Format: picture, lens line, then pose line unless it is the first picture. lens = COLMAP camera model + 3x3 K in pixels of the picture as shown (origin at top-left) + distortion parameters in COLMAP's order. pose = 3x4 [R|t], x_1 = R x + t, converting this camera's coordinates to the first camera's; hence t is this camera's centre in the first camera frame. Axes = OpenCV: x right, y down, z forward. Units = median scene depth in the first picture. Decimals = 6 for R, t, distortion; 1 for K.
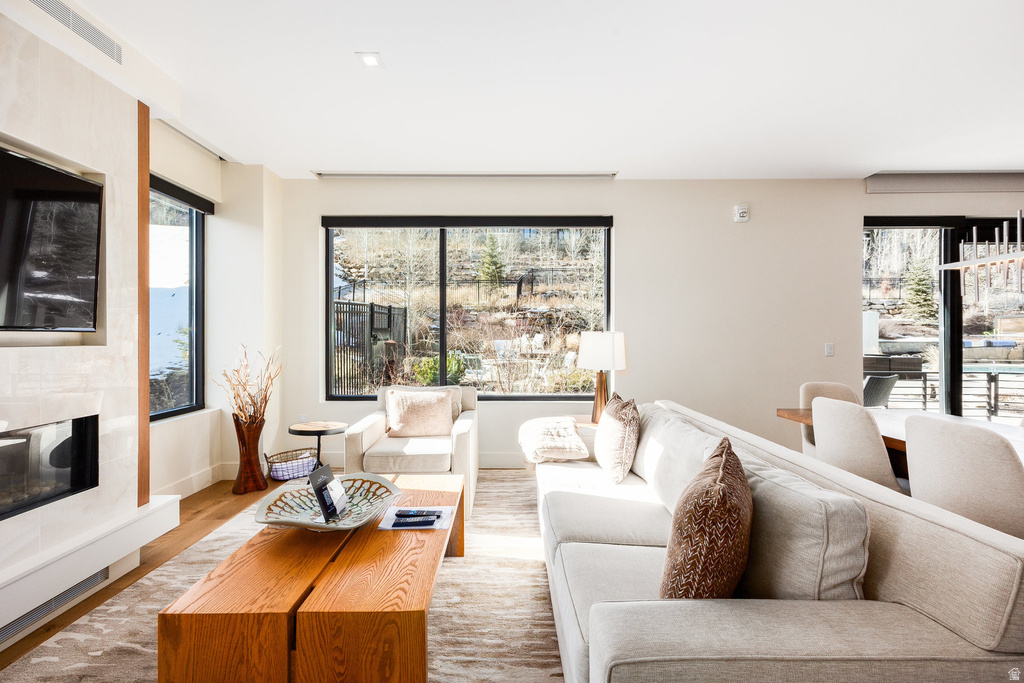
lens RADIAL K [[434.1, 0, 496.5], [0, 434.1, 335.7], [0, 0, 1]] dist [0.011080, -0.000728]
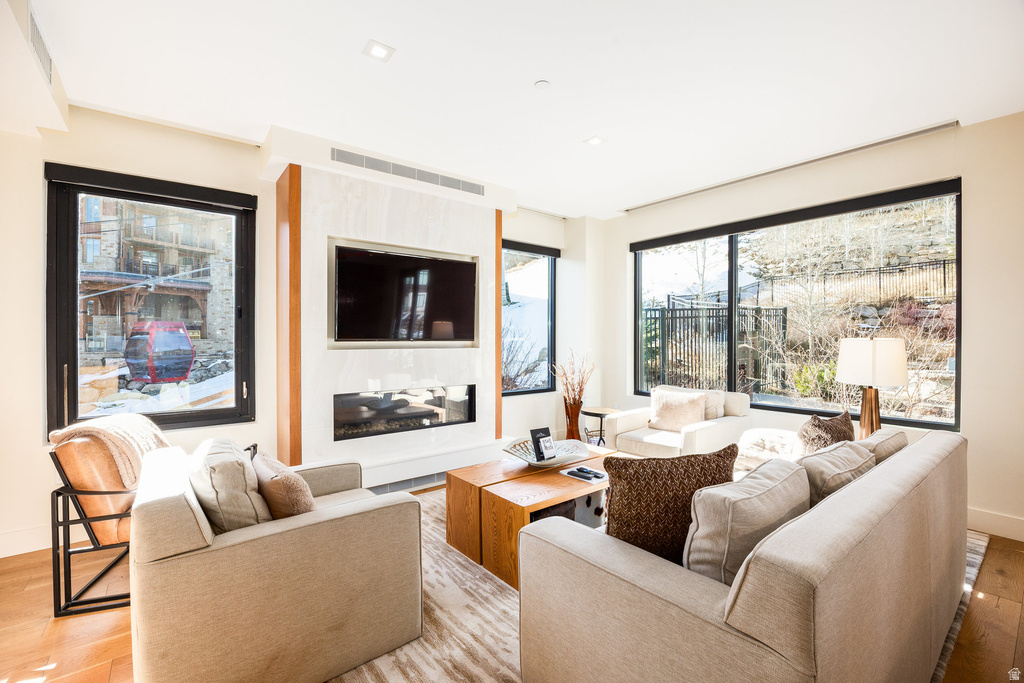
lens RADIAL K [[444.4, 0, 509.7], [0, 444.4, 339.6], [0, 0, 1]] dist [-0.021724, -0.000495]
pose [[0.619302, -0.000331, -0.785153, 0.401512], [0.004764, 0.999983, 0.003336, -0.011751], [0.785138, -0.005807, 0.619293, -0.041353]]
